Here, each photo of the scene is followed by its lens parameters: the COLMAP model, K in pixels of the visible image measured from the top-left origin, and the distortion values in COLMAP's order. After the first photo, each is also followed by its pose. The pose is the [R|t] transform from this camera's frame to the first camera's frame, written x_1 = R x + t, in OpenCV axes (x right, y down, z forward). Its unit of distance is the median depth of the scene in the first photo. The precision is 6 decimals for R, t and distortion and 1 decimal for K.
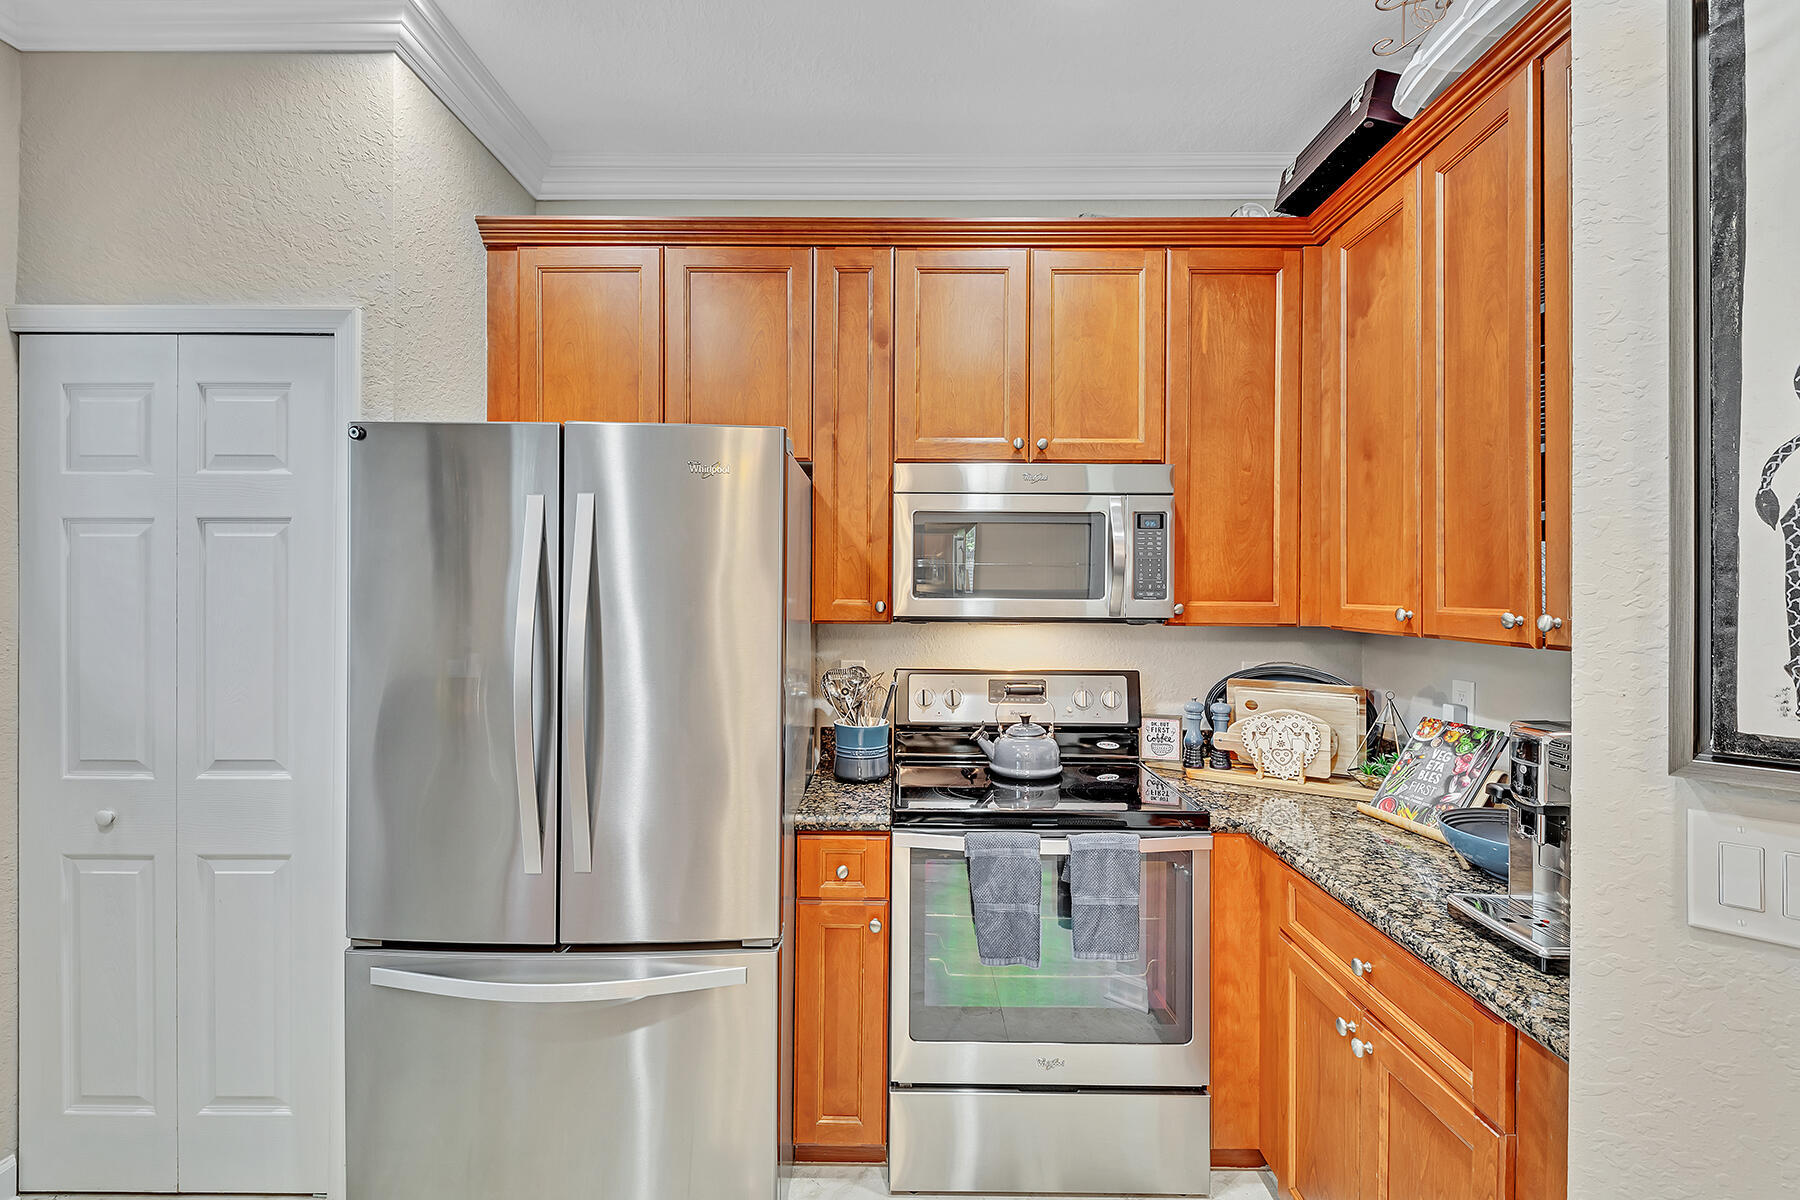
lens RADIAL K [[796.2, 0, 897.8], [0, 796.2, 589.9], [0, 0, 1]] dist [0.011591, -0.007901]
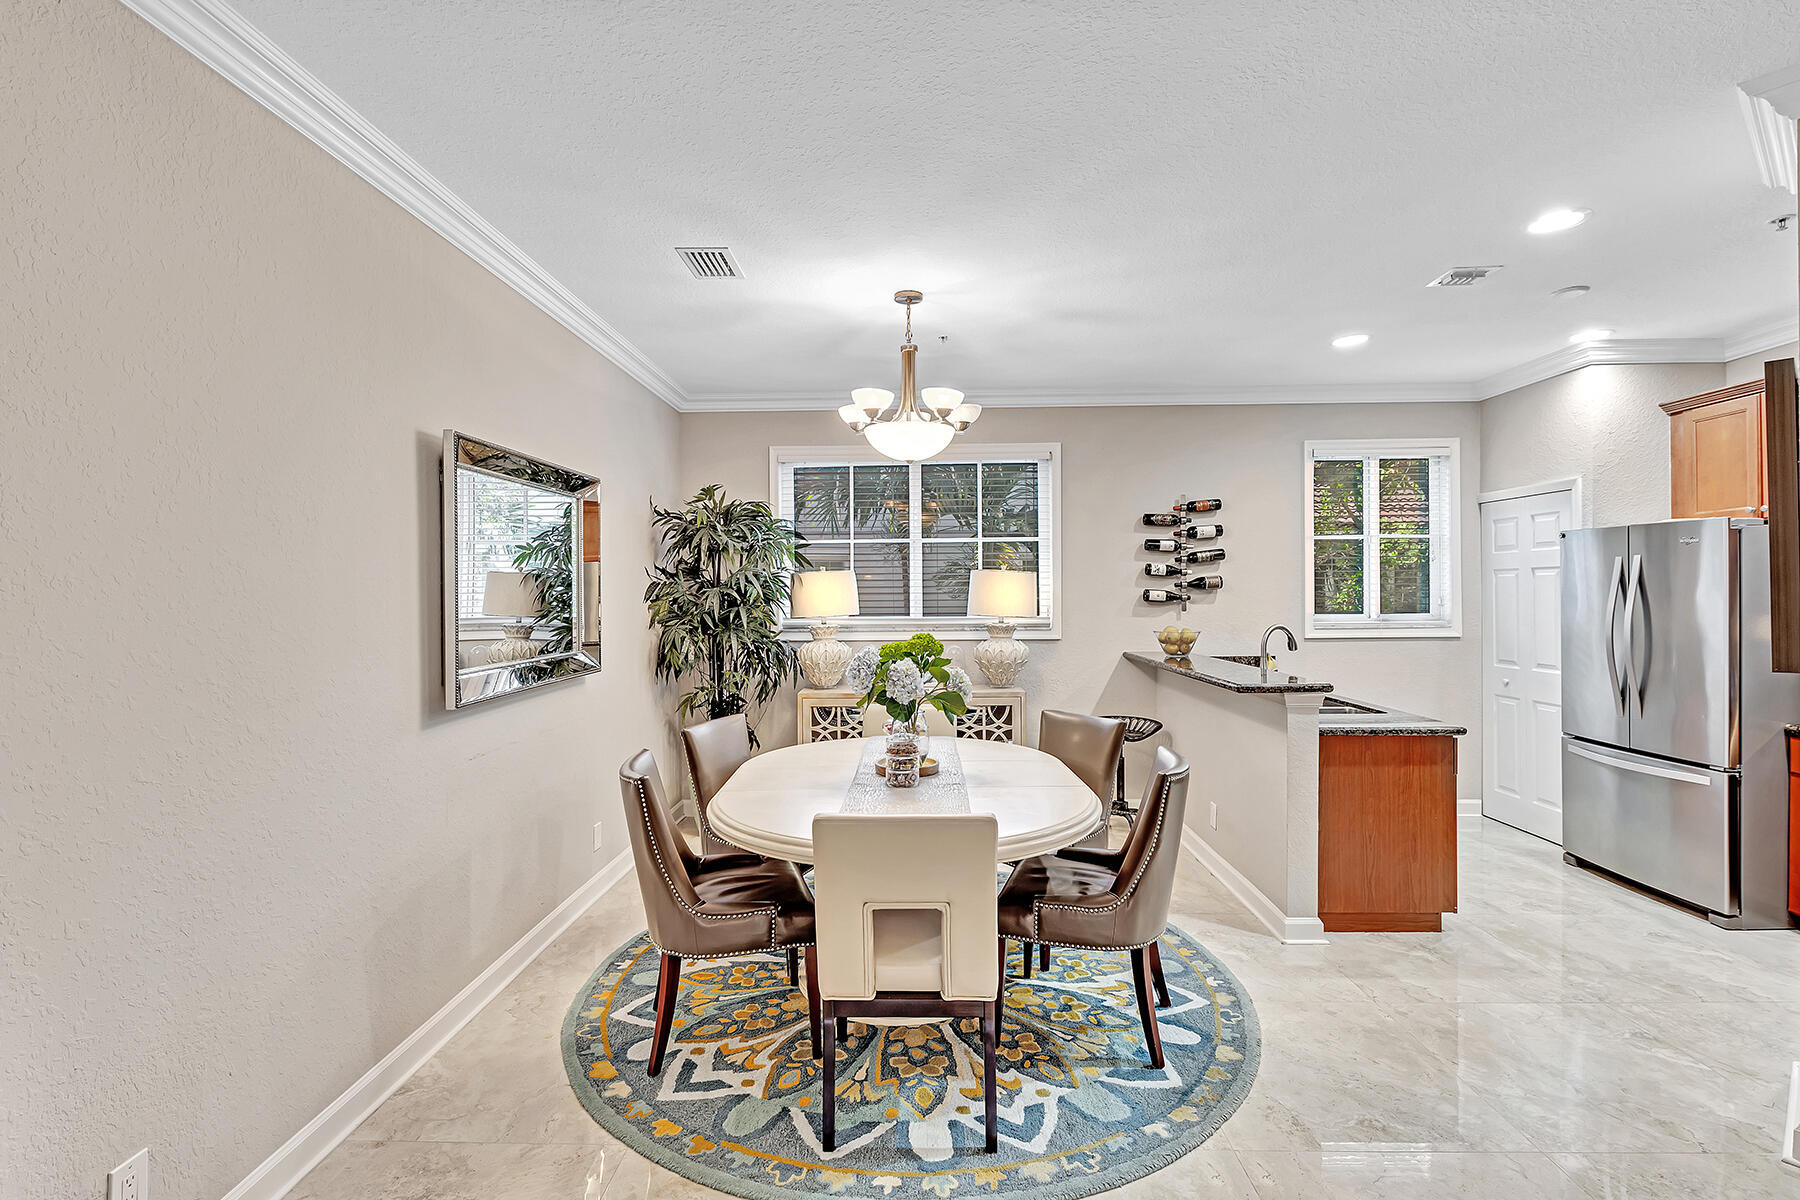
lens RADIAL K [[816.7, 0, 904.5], [0, 816.7, 588.2], [0, 0, 1]] dist [0.008152, -0.009907]
pose [[-0.020246, -0.009002, -0.999754, 1.506763], [0.005716, 0.999942, -0.009120, -0.010856], [0.999779, -0.005899, -0.020194, -0.802692]]
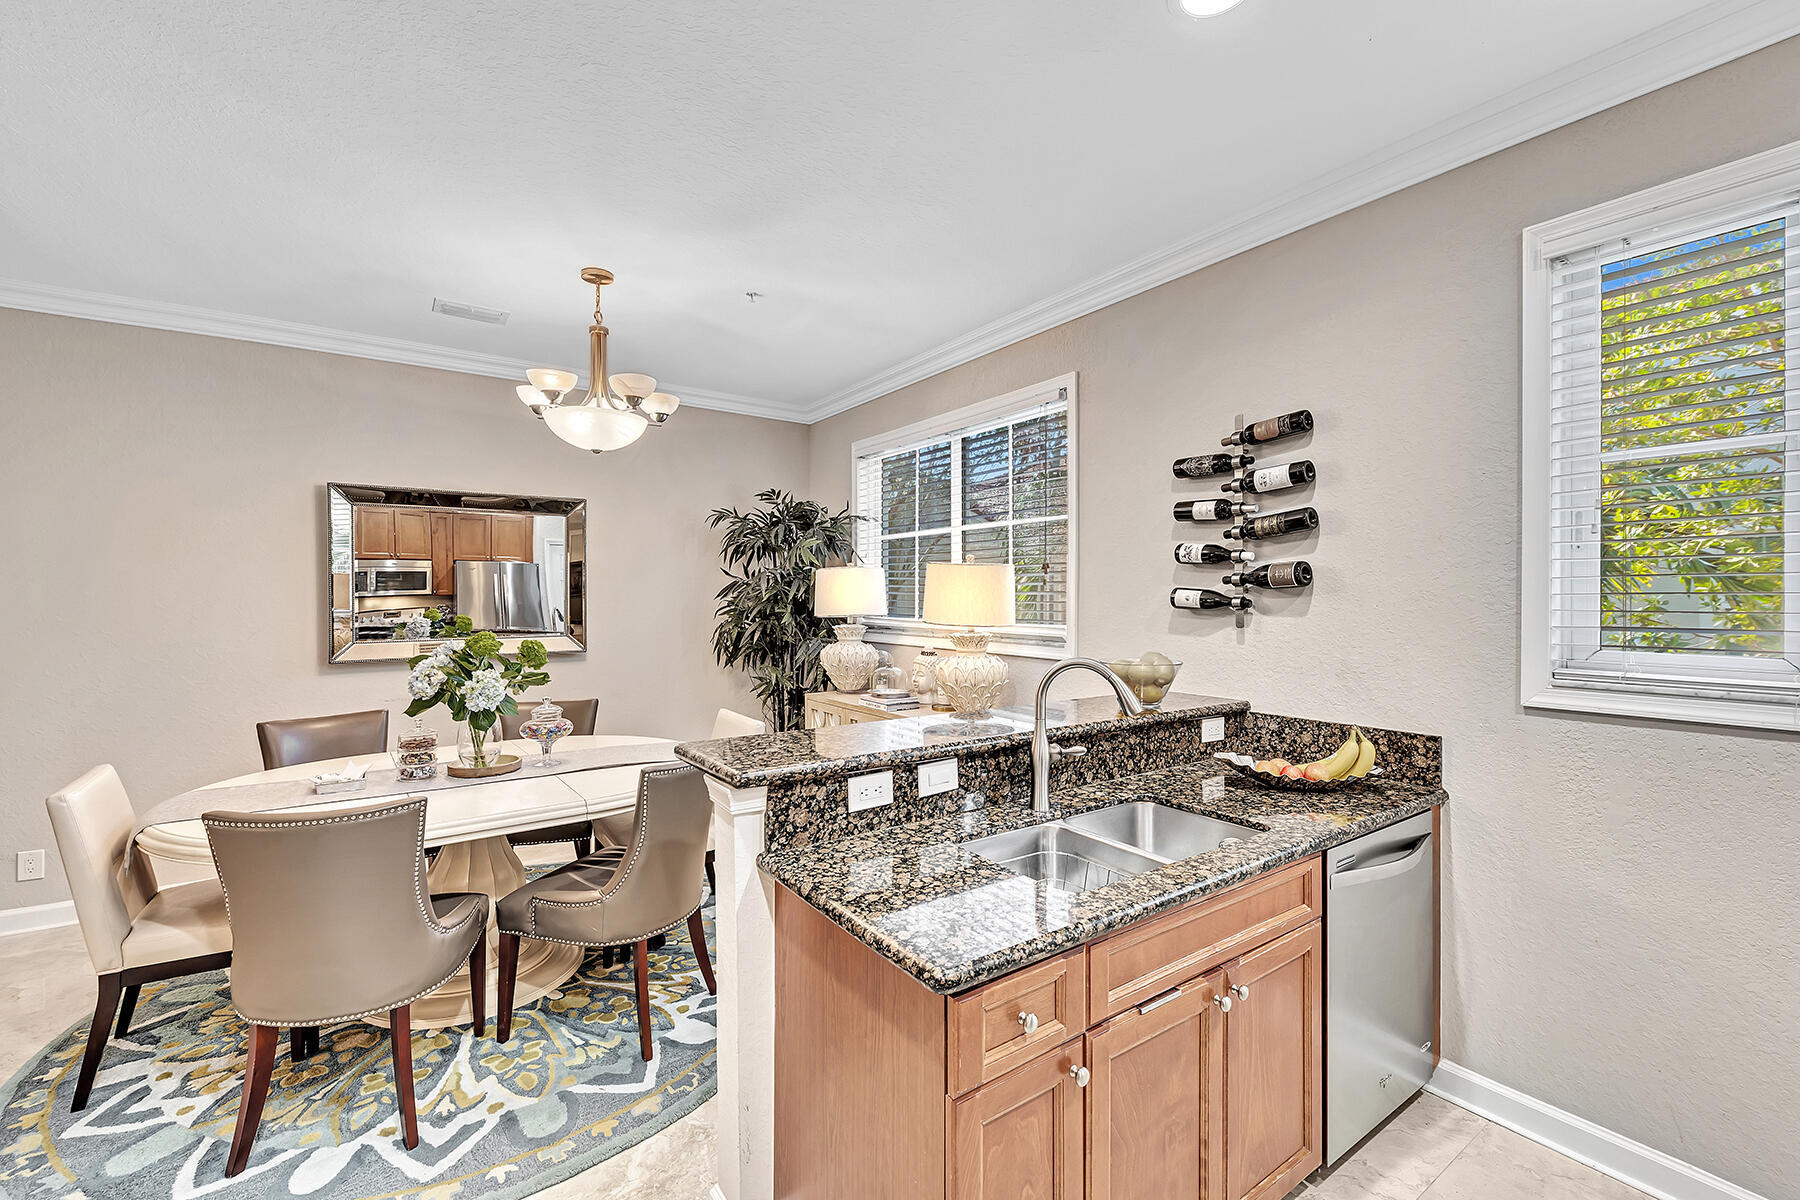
lens RADIAL K [[748.2, 0, 895.9], [0, 748.2, 584.2], [0, 0, 1]] dist [-0.003647, -0.000837]
pose [[-0.820545, -0.011555, -0.571464, 0.221740], [-0.004362, 0.999893, -0.013954, -0.011530], [0.571565, -0.008958, -0.820508, 0.652318]]
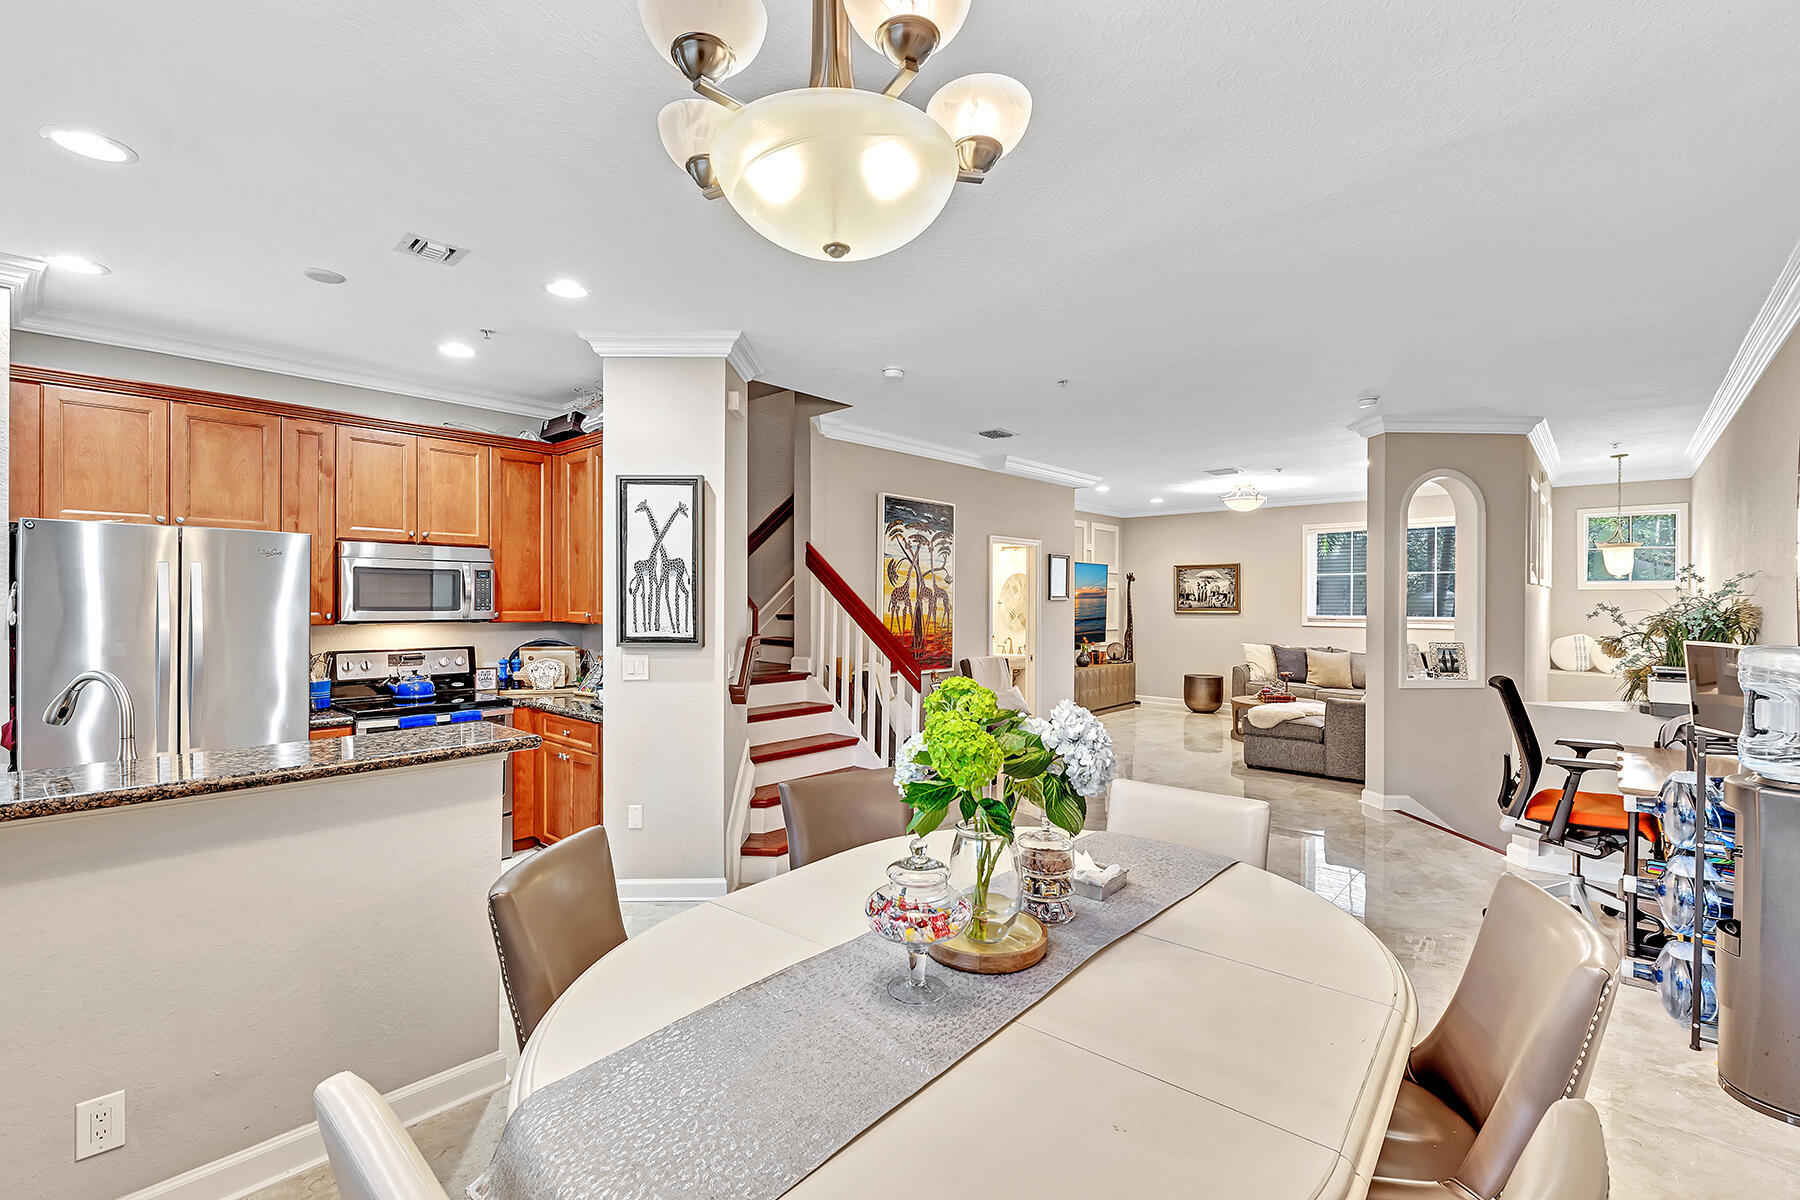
lens RADIAL K [[787.0, 0, 898.0], [0, 787.0, 602.8], [0, 0, 1]] dist [0.004383, 0.000179]
pose [[0.666286, -0.005536, 0.745676, -0.521334], [0.001677, 0.999981, 0.005926, -0.019622], [-0.745694, -0.002698, 0.666283, -1.250218]]
